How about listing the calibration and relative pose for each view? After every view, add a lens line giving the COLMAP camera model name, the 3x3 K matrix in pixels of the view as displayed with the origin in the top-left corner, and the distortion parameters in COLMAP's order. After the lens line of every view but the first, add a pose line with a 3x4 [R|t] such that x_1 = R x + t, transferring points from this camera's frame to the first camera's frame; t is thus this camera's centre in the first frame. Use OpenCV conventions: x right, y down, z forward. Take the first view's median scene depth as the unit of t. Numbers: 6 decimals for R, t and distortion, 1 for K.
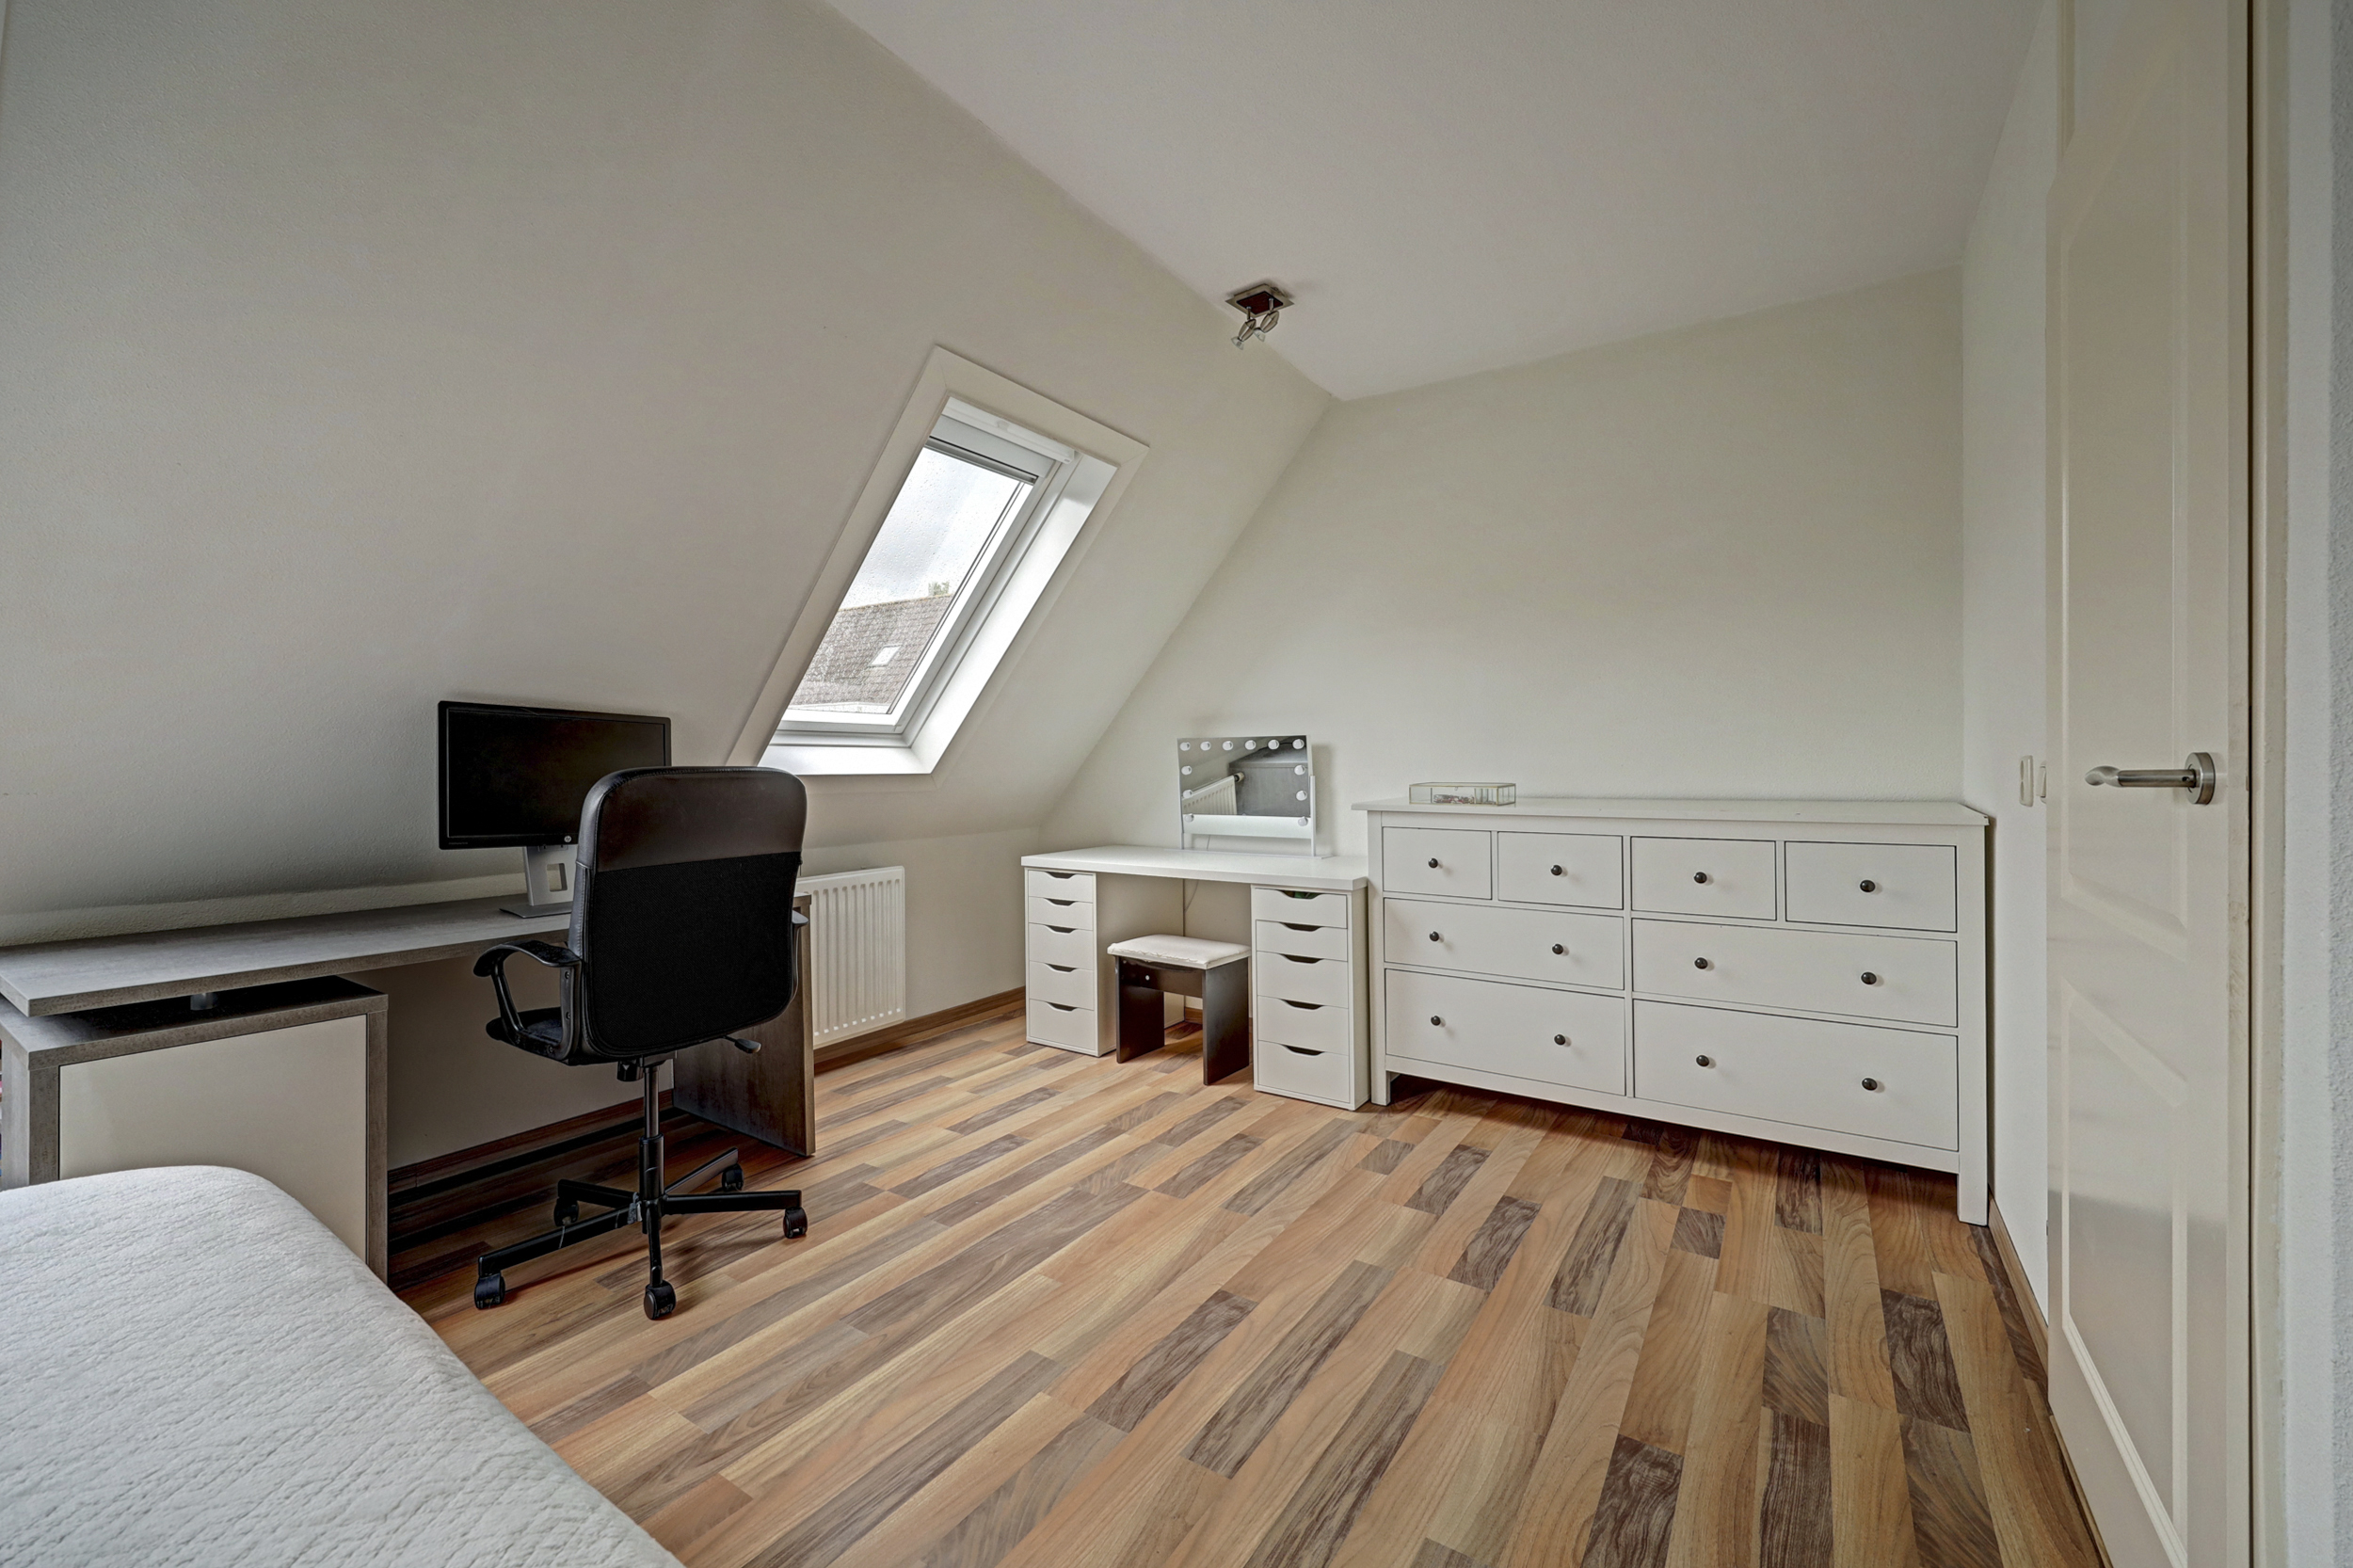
lens RADIAL K [[960.4, 0, 1169.4], [0, 960.4, 765.8], [0, 0, 1]] dist [0.001189, 0.000206]
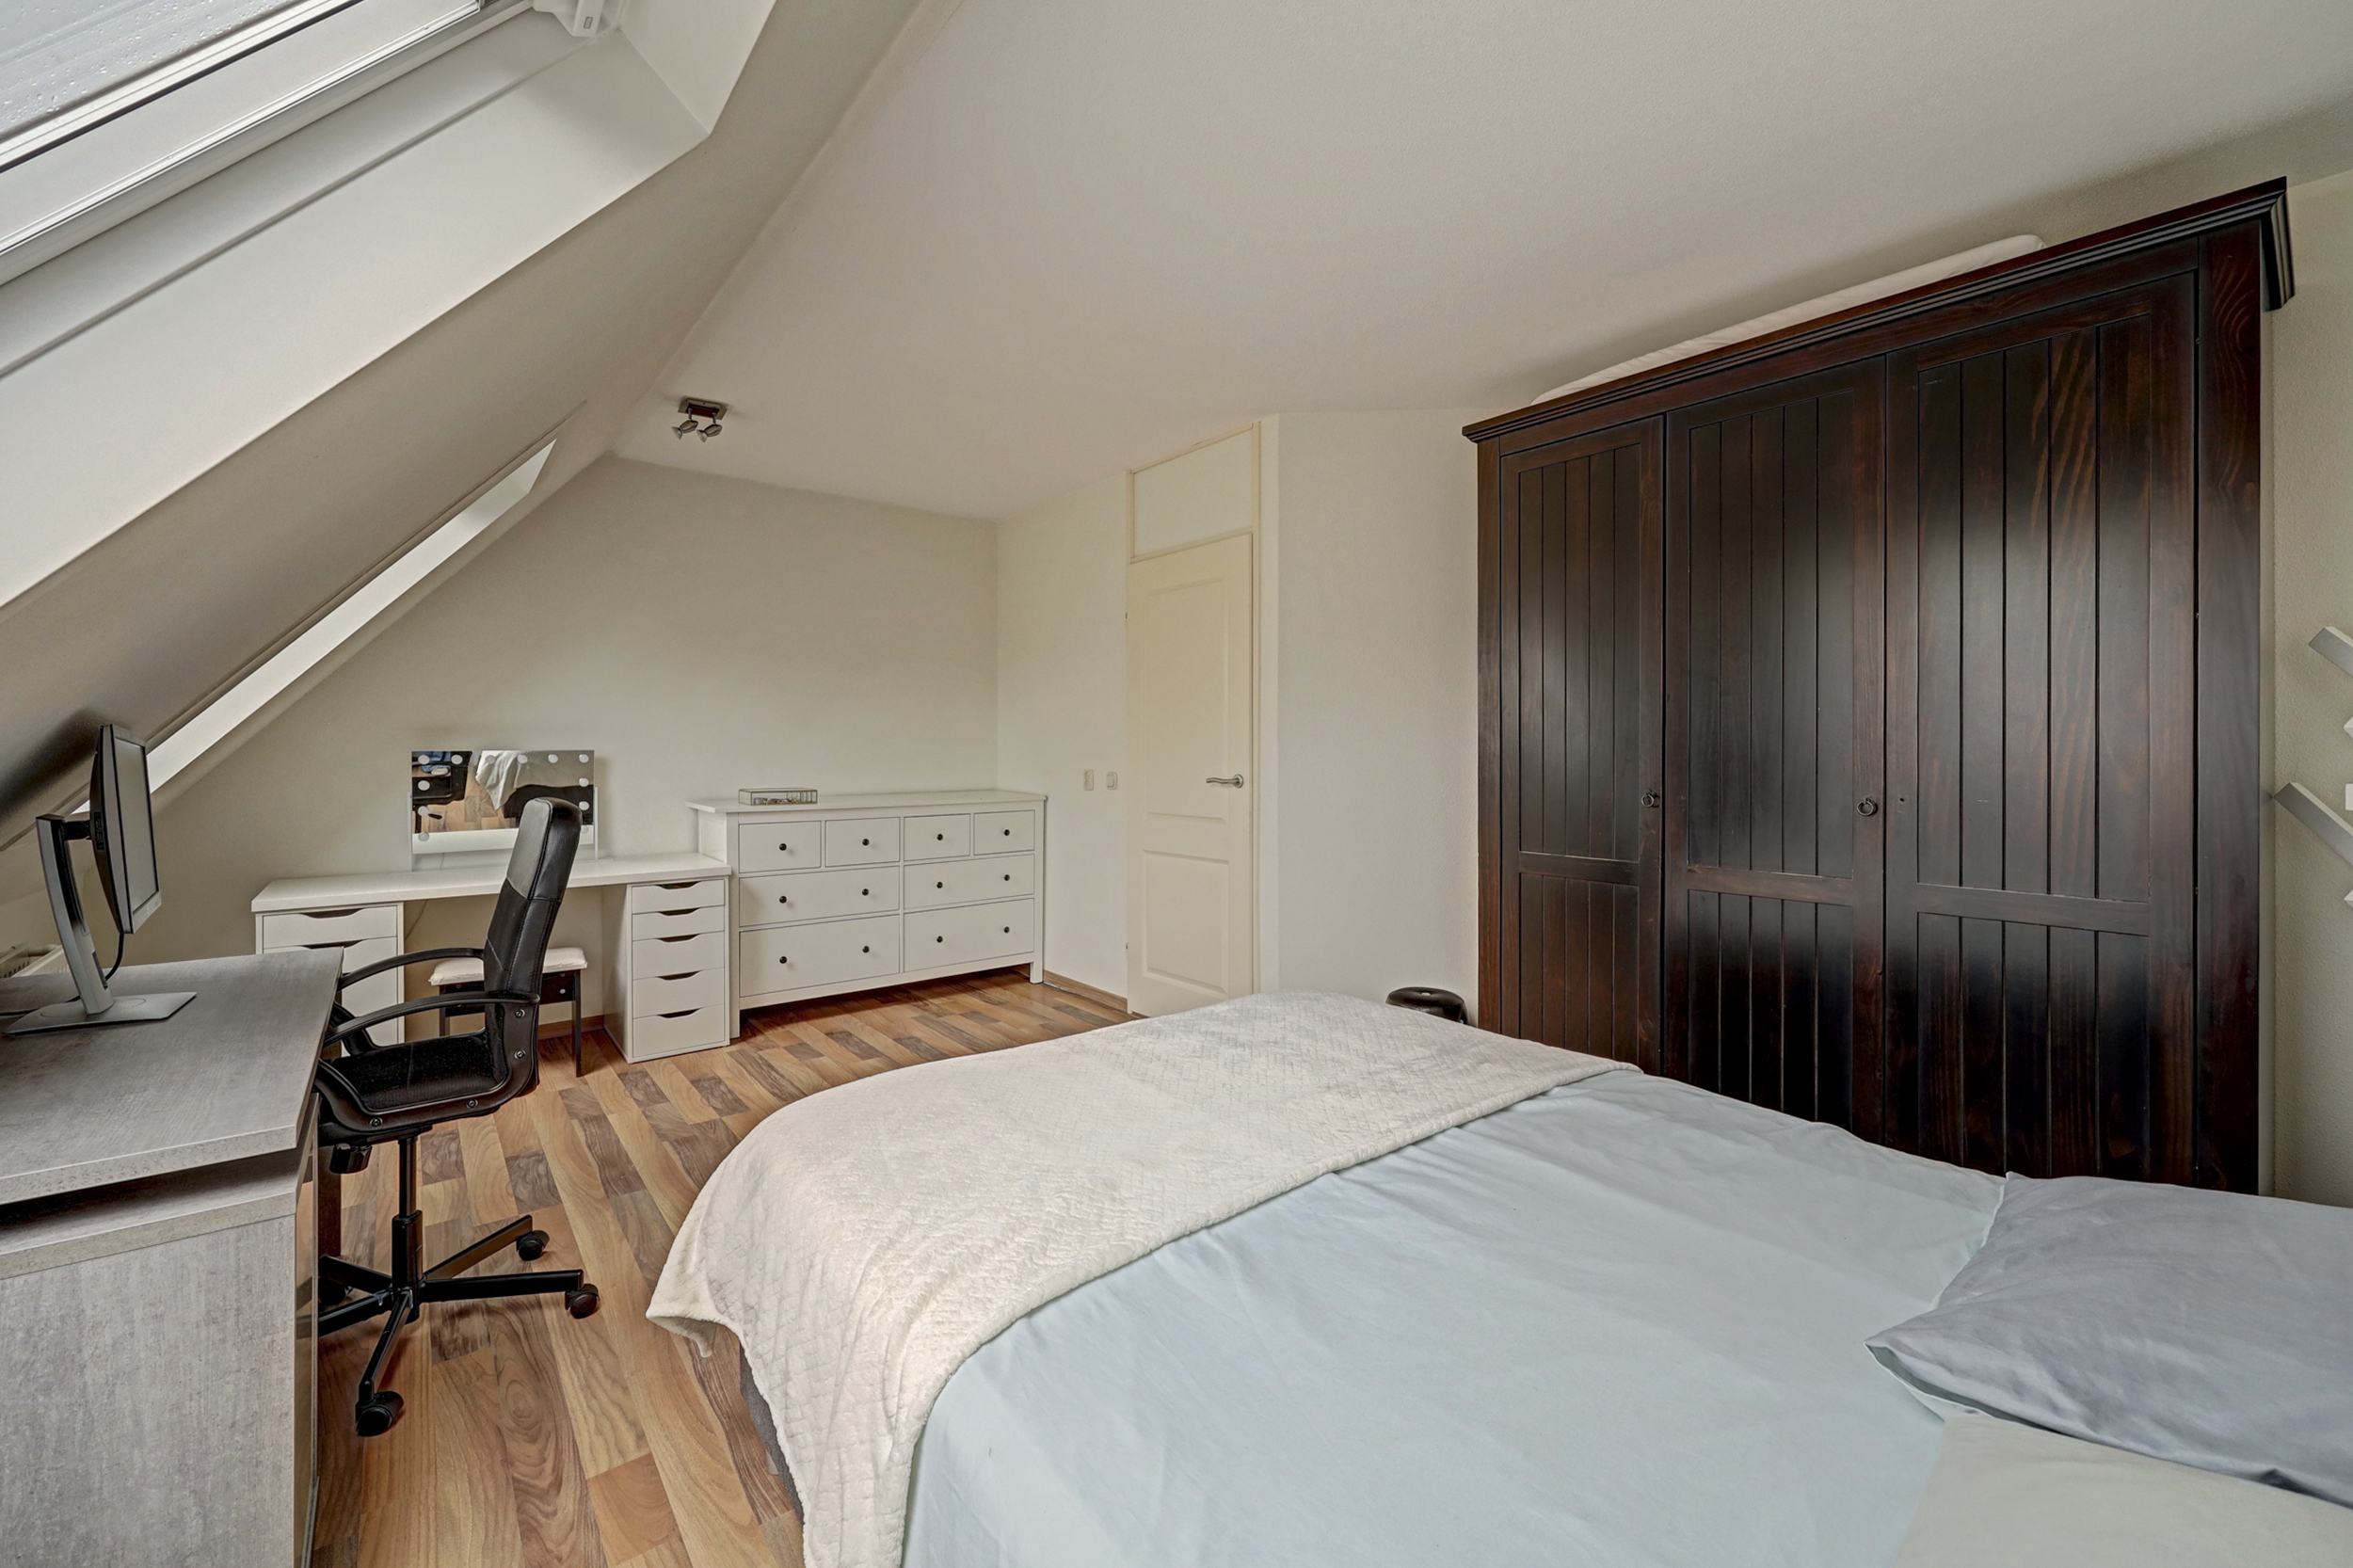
lens RADIAL K [[960.4, 0, 1199.0], [0, 960.4, 765.2], [0, 0, 1]] dist [0.001189, 0.000206]
pose [[0.276824, -0.010846, 0.960860, -0.862472], [0.001941, 0.999941, 0.010728, -0.030197], [-0.960919, -0.001104, 0.276828, 0.031588]]
